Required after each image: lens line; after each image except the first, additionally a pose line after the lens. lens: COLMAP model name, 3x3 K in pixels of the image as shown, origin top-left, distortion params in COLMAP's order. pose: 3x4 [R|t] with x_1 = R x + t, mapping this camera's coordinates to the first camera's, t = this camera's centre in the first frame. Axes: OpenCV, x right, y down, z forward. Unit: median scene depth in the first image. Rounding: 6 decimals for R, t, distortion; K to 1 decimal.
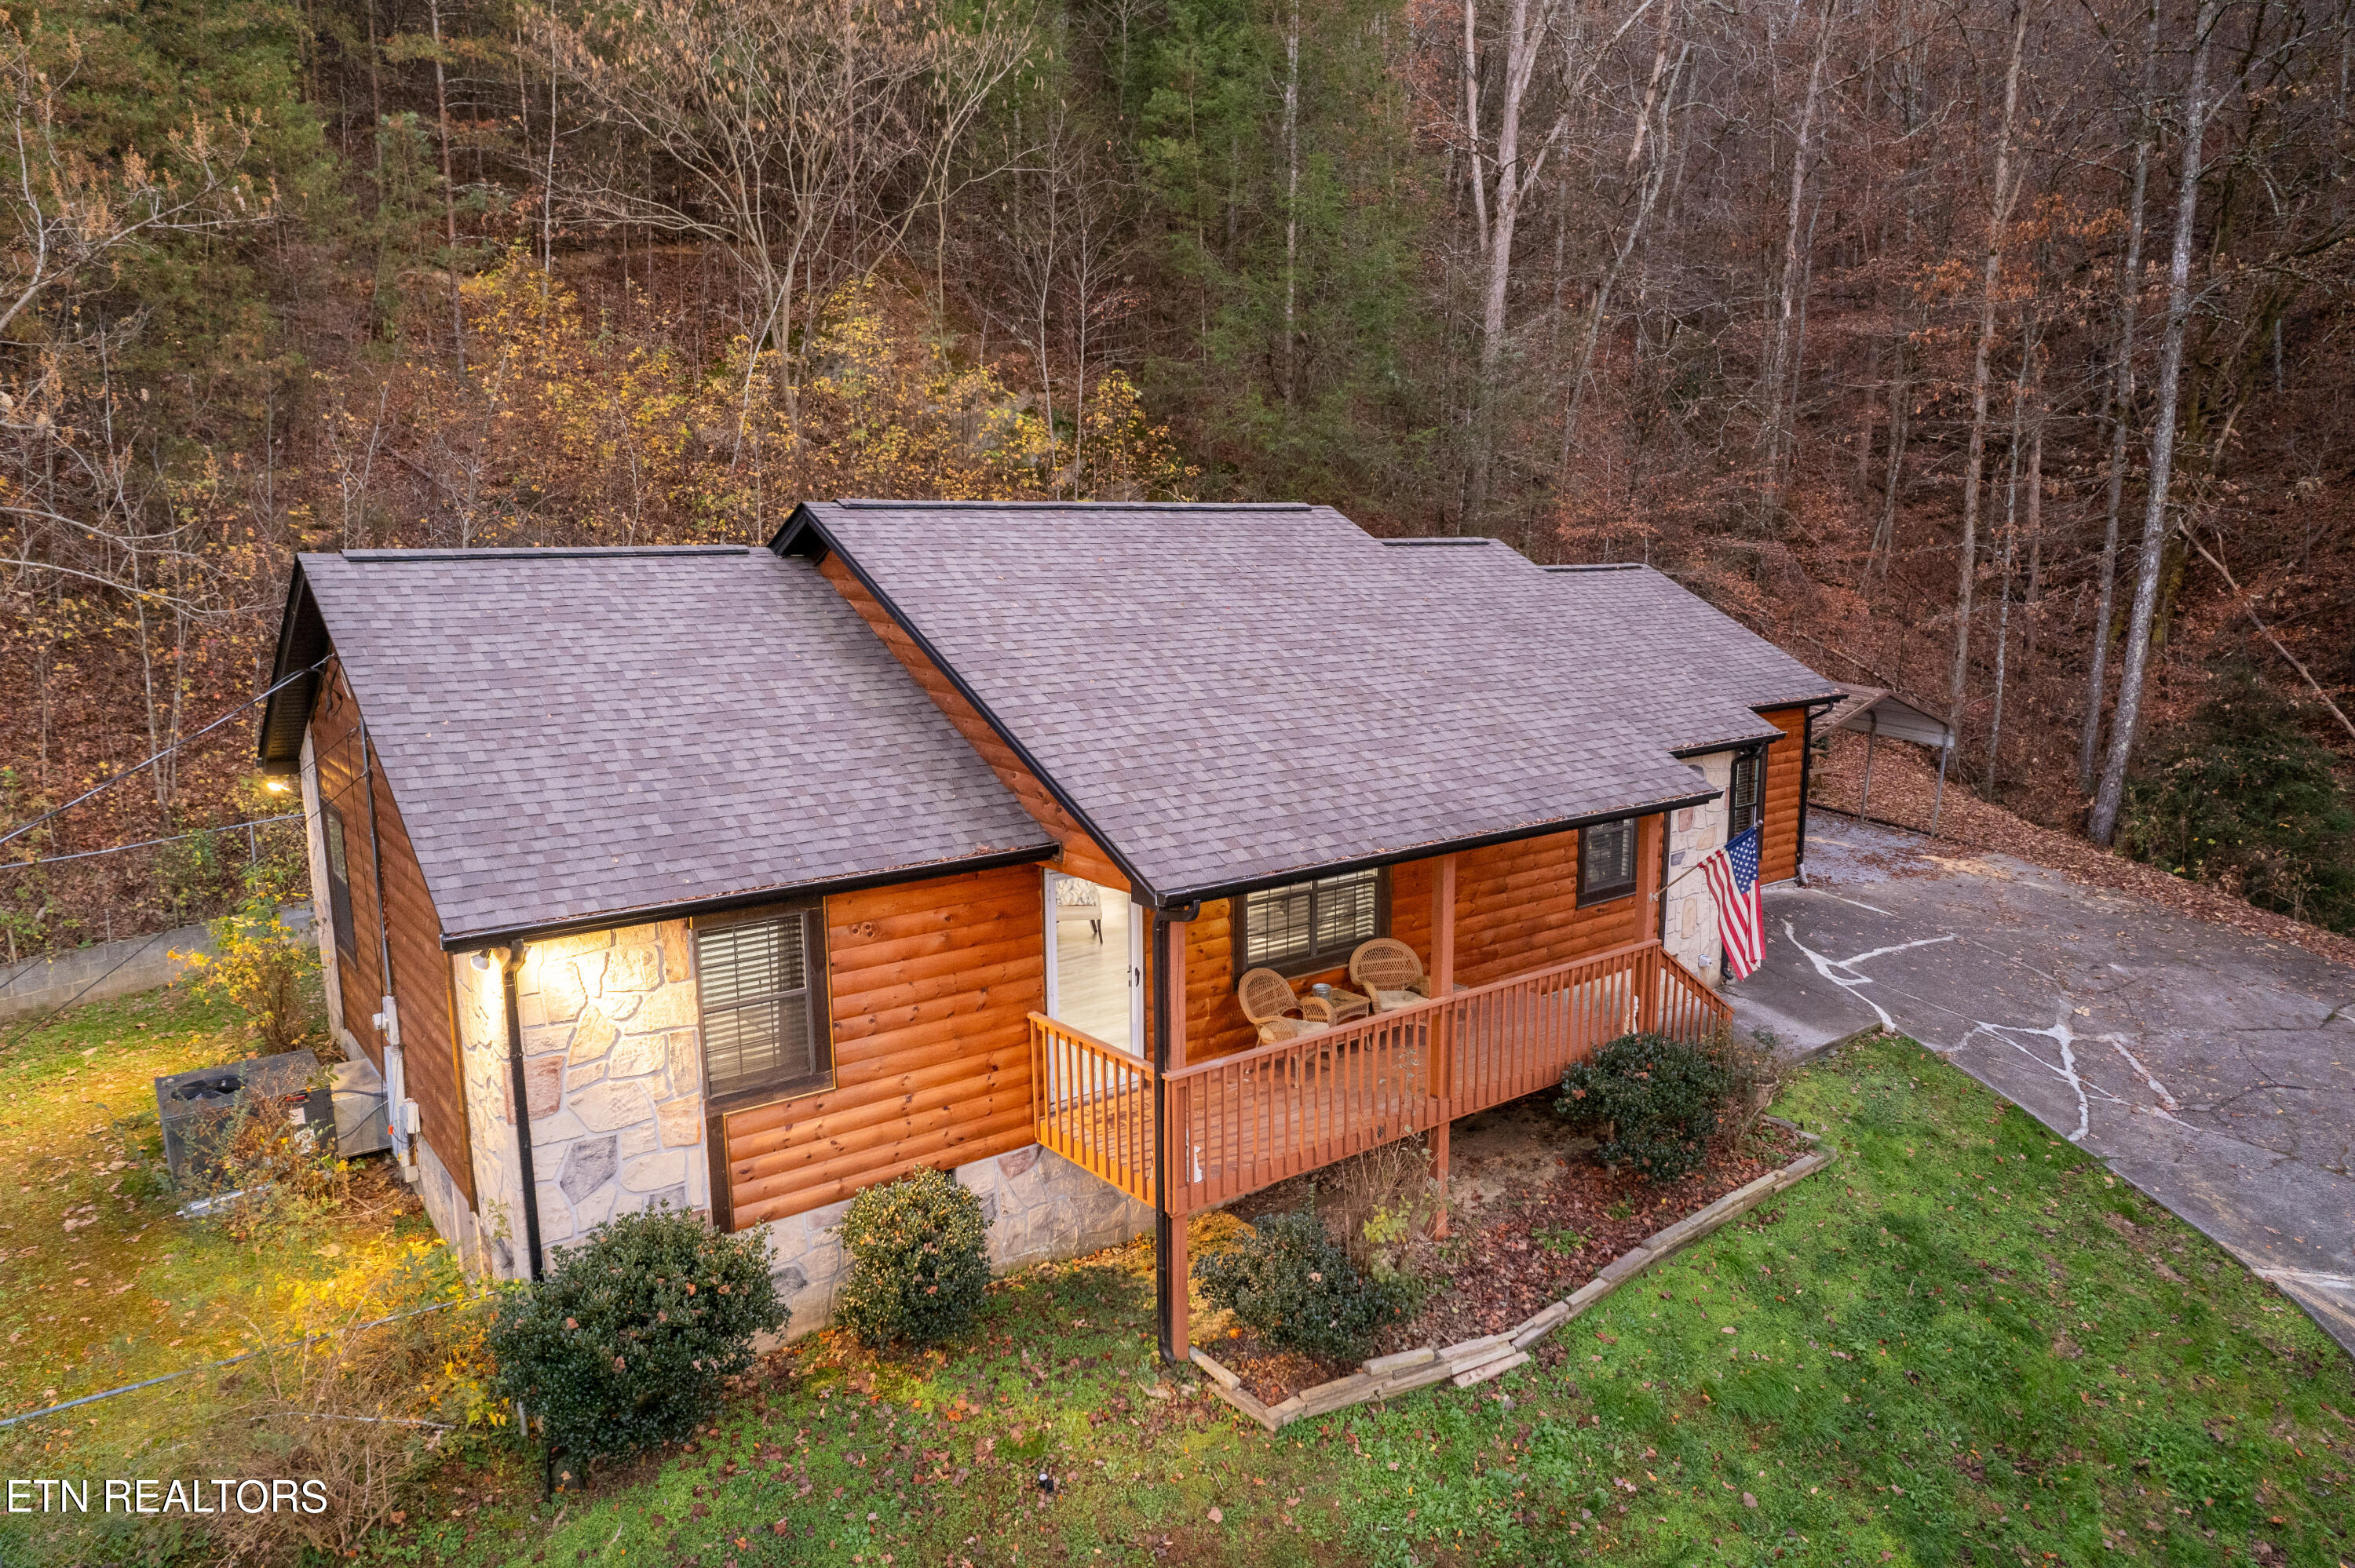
lens RADIAL K [[1502.9, 0, 1175.6], [0, 1502.9, 762.4], [0, 0, 1]] dist [-0.073828, 0.052936]
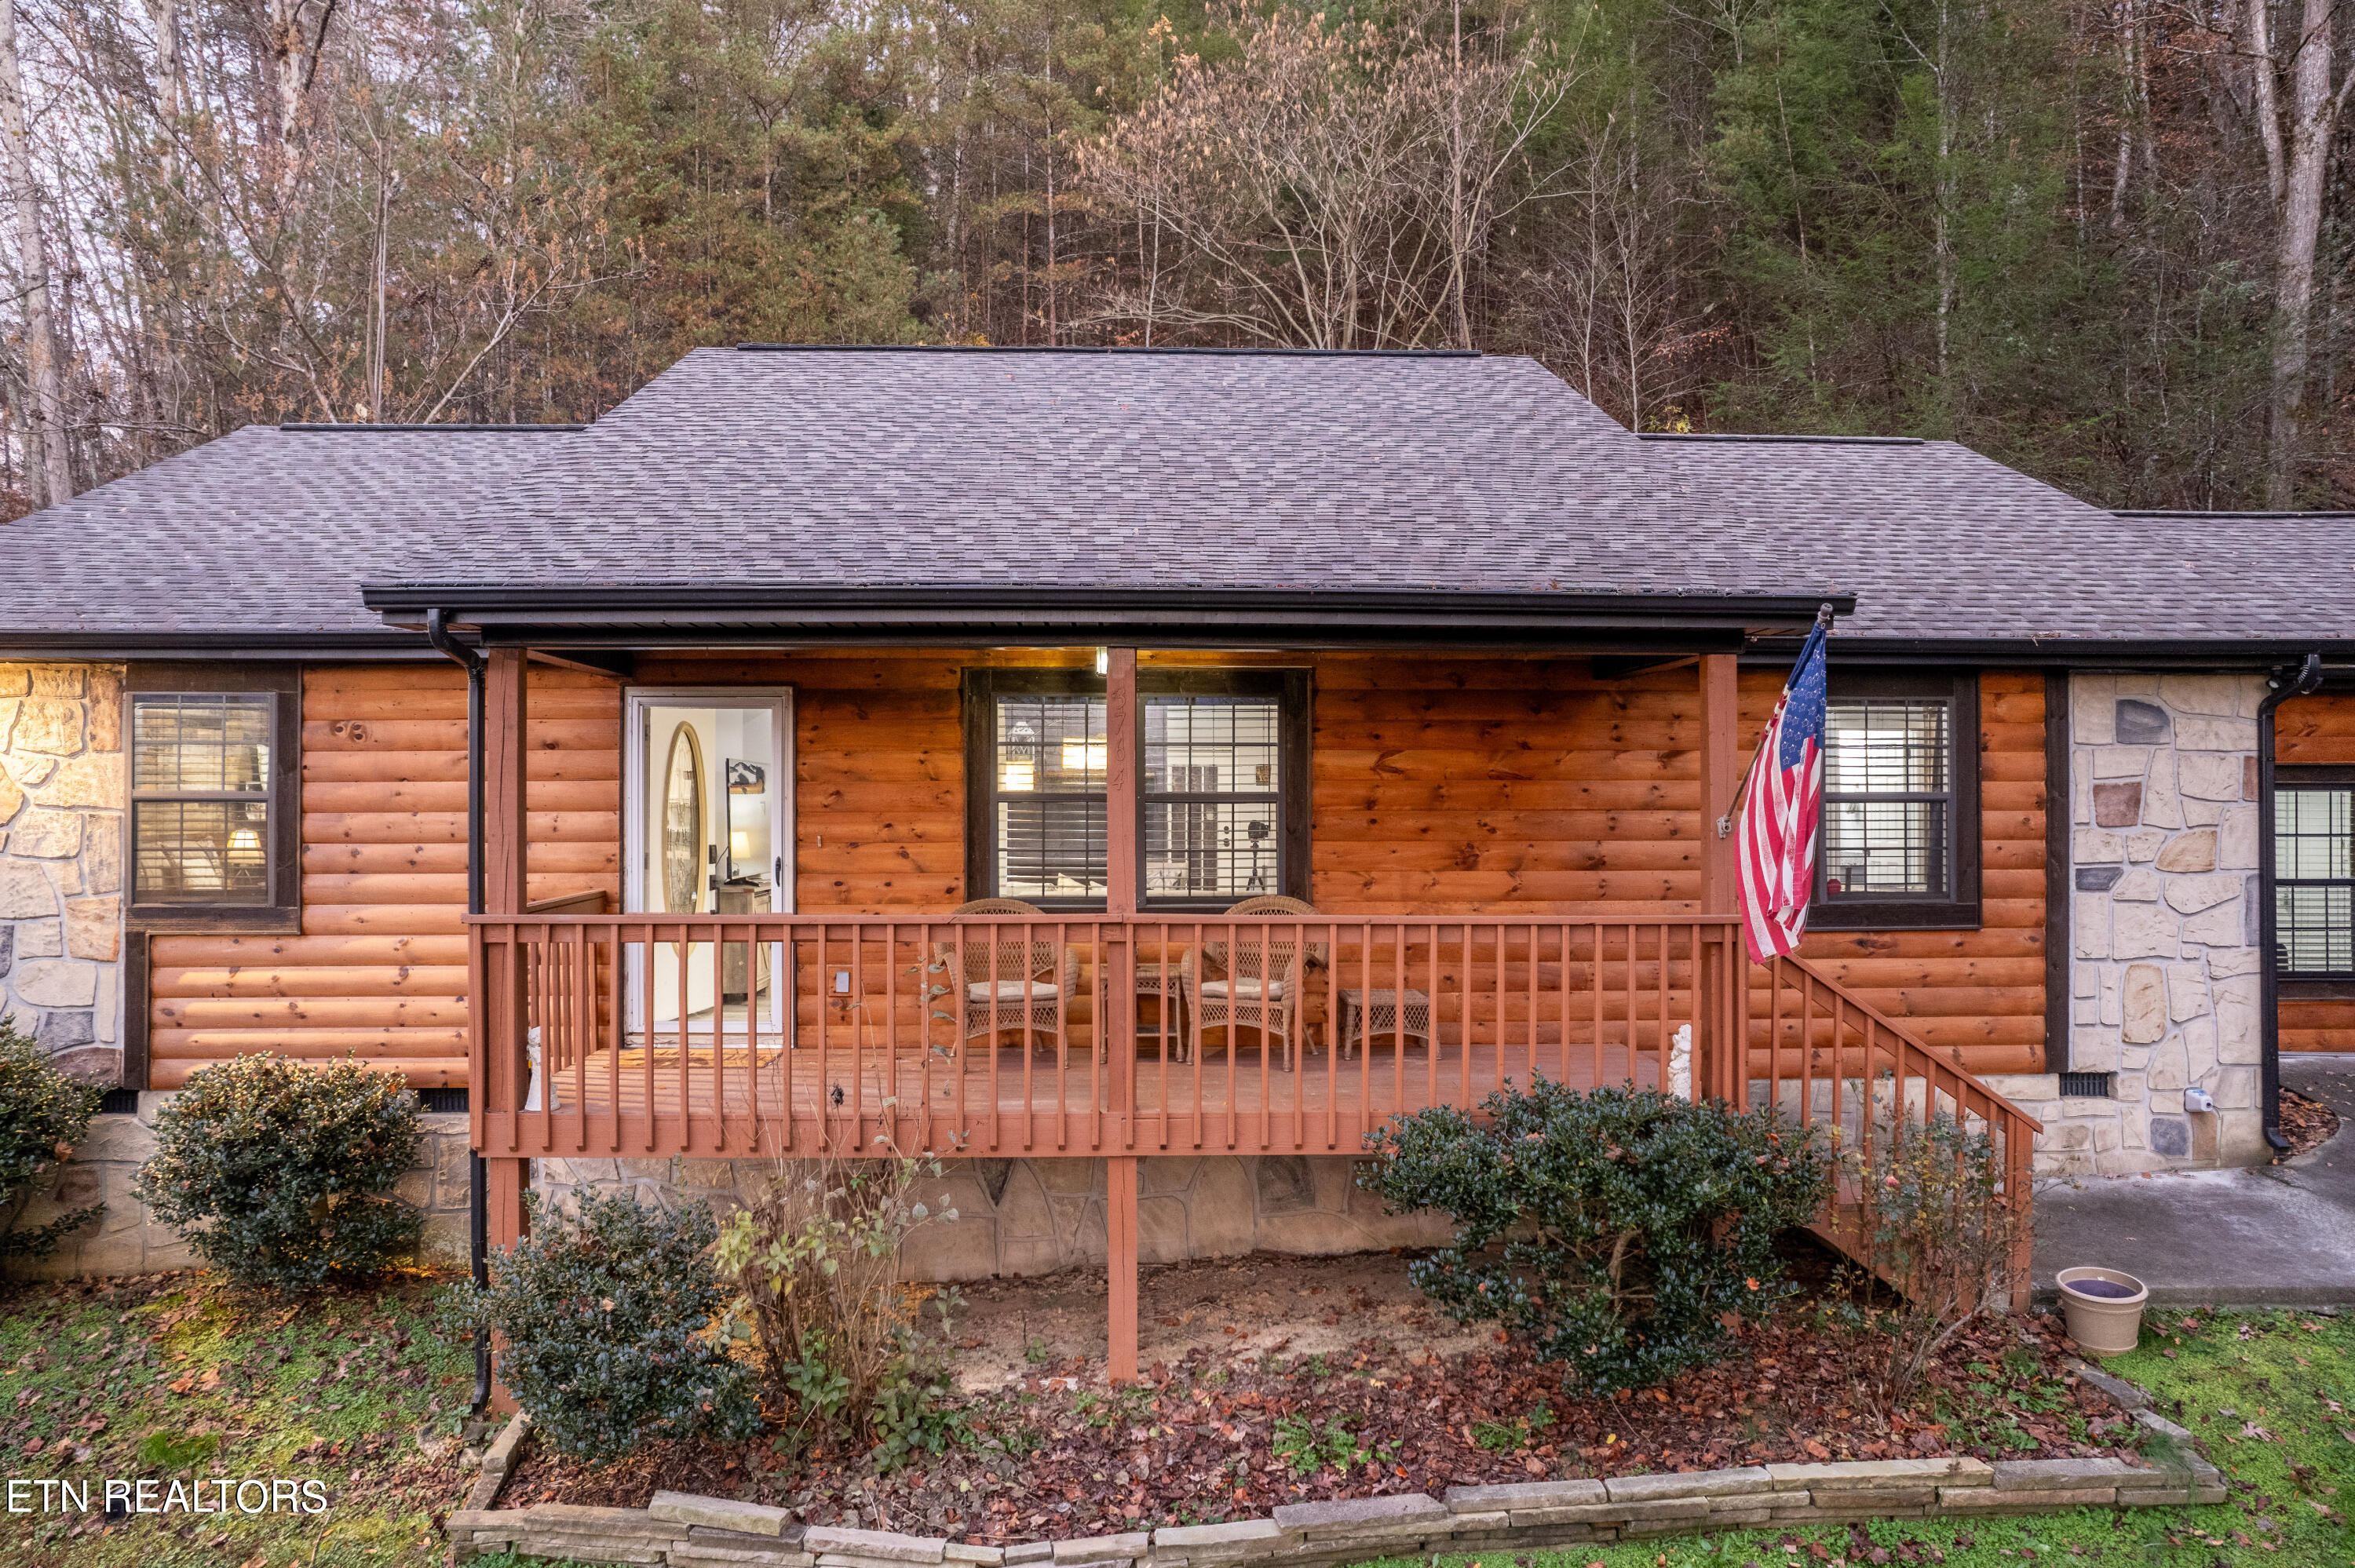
lens RADIAL K [[1511.2, 0, 1177.5], [0, 1511.2, 784.0], [0, 0, 1]] dist [-0.080818, 0.072906]
pose [[0.817853, -0.003248, -0.575418, 0.539090], [-0.091392, 0.986558, -0.135466, 0.189970], [0.568123, 0.163381, 0.806562, 0.580933]]
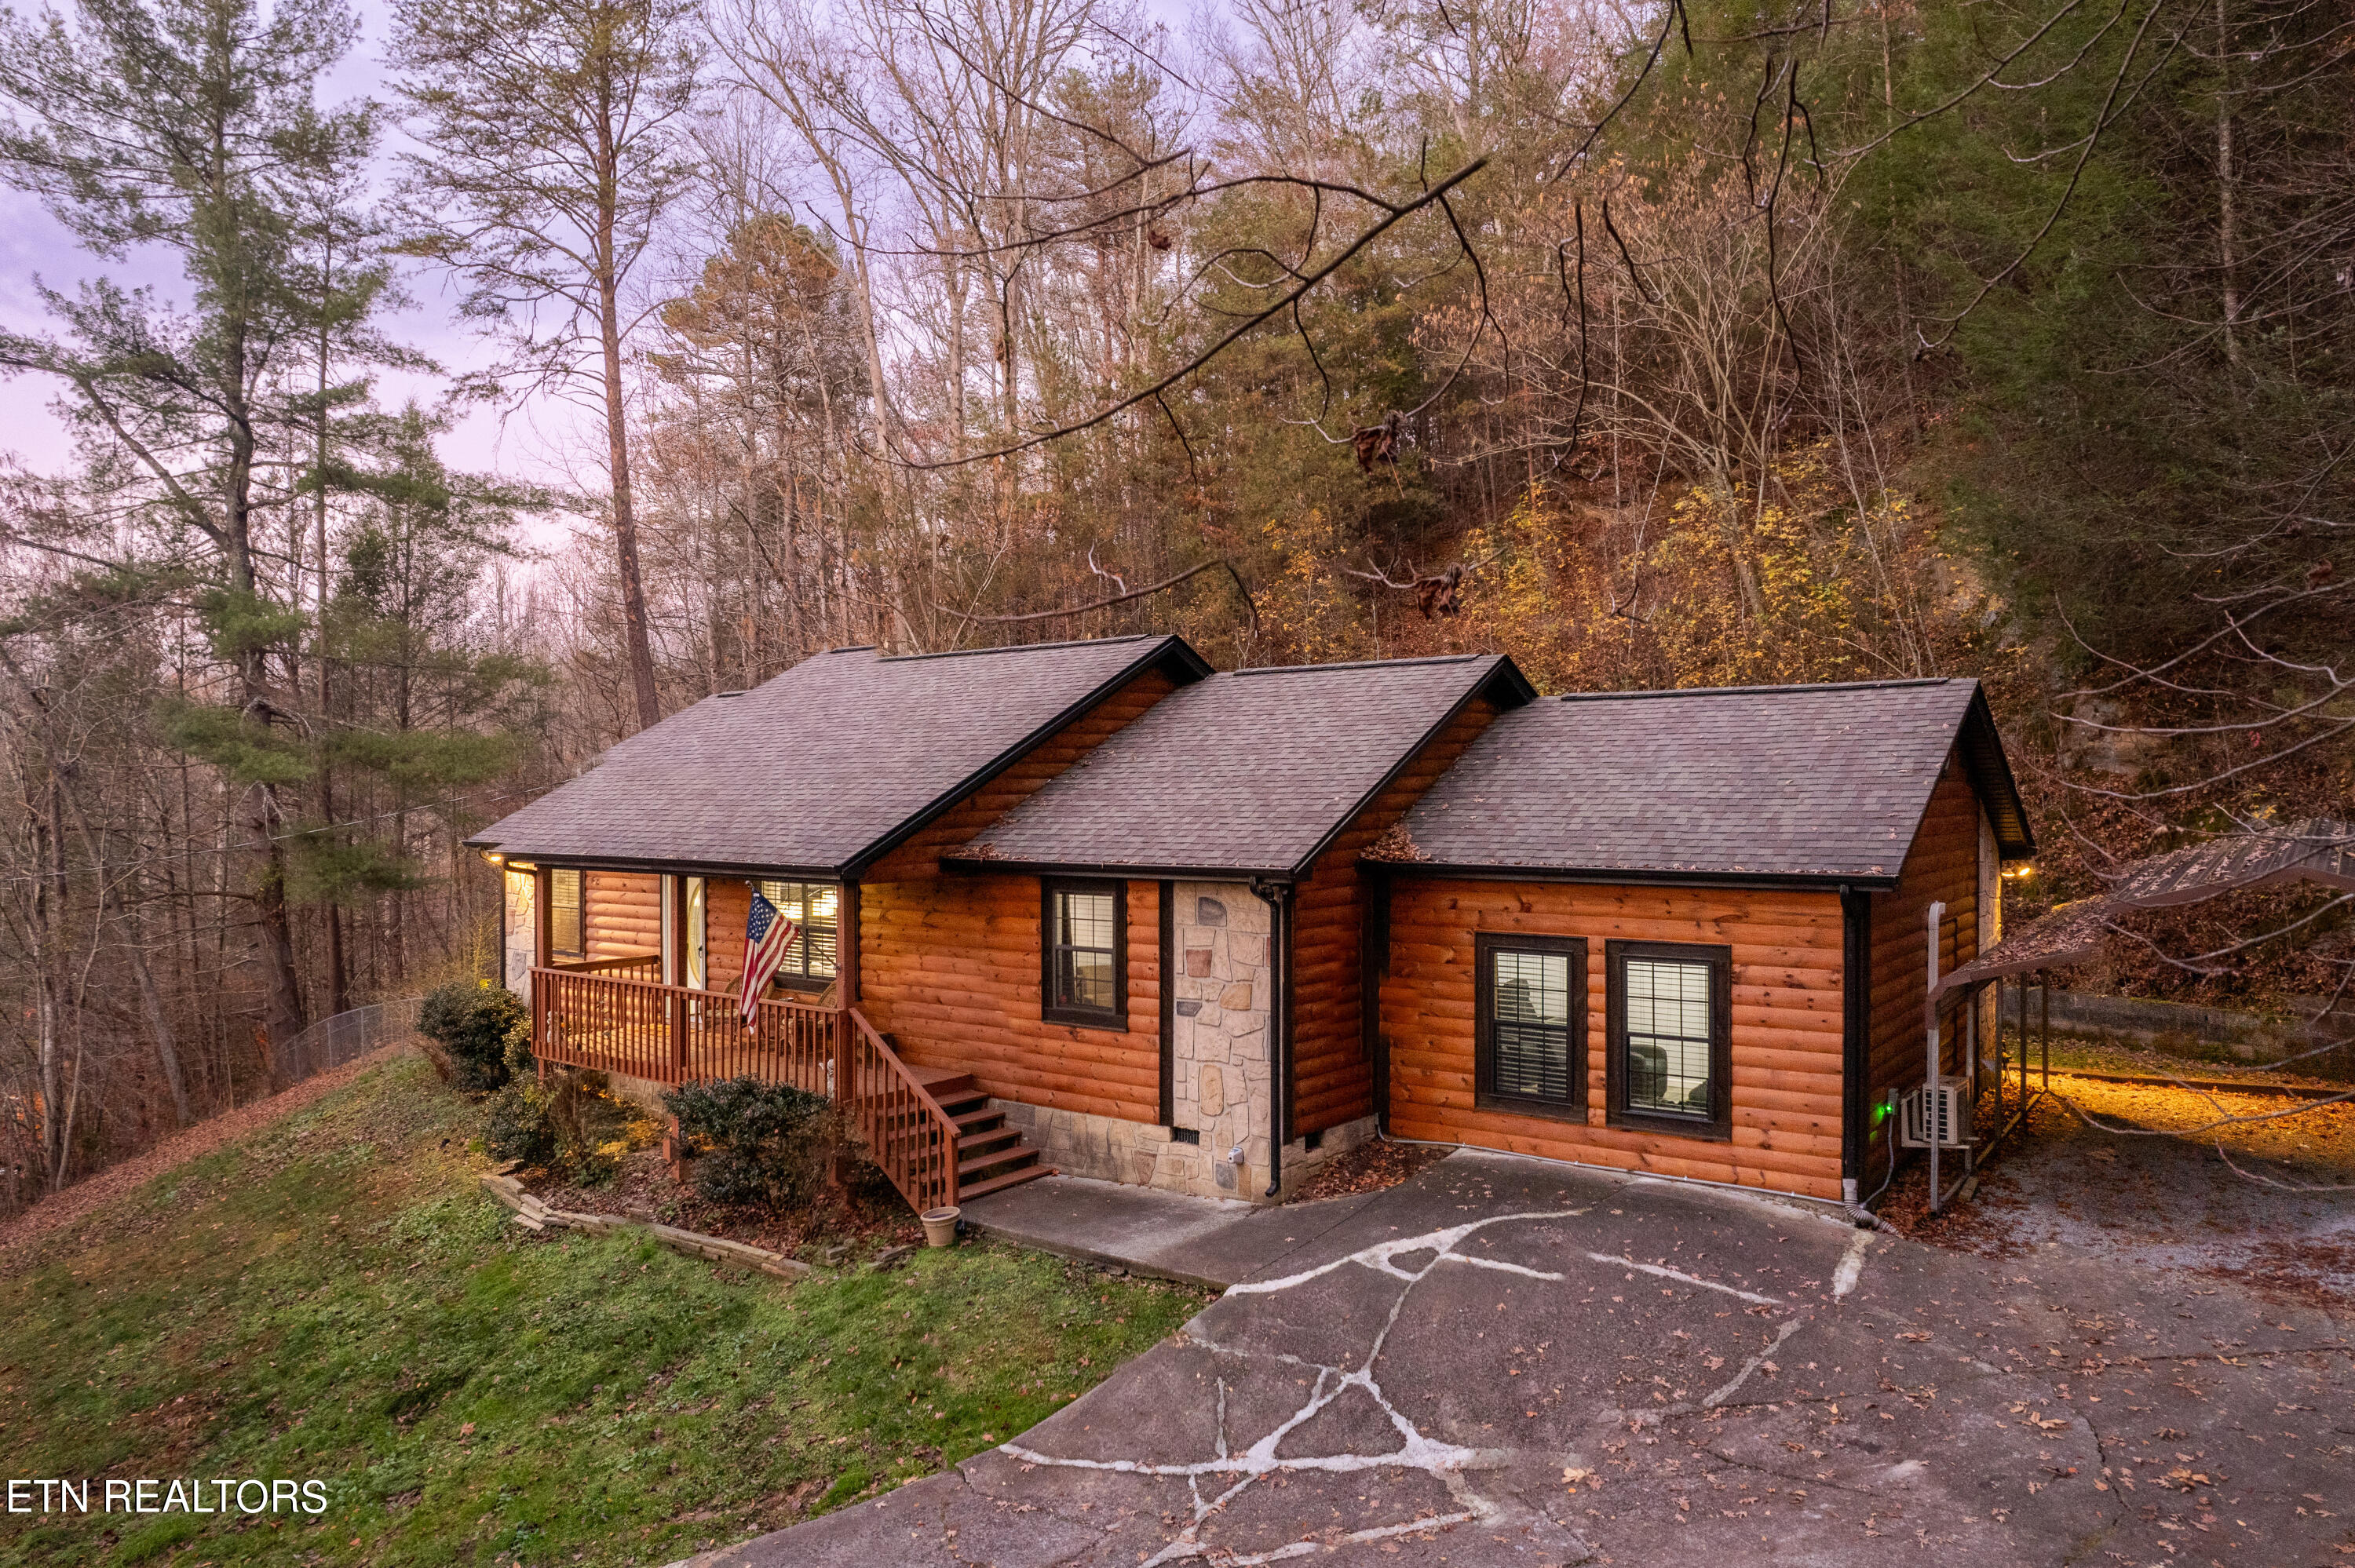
lens RADIAL K [[1501.3, 0, 1194.2], [0, 1501.3, 782.6], [0, 0, 1]] dist [-0.076566, 0.067865]
pose [[0.277911, -0.004037, -0.960598, 1.651980], [-0.148110, 0.987853, -0.047002, -0.030272], [0.949120, 0.155336, 0.273937, 1.096418]]
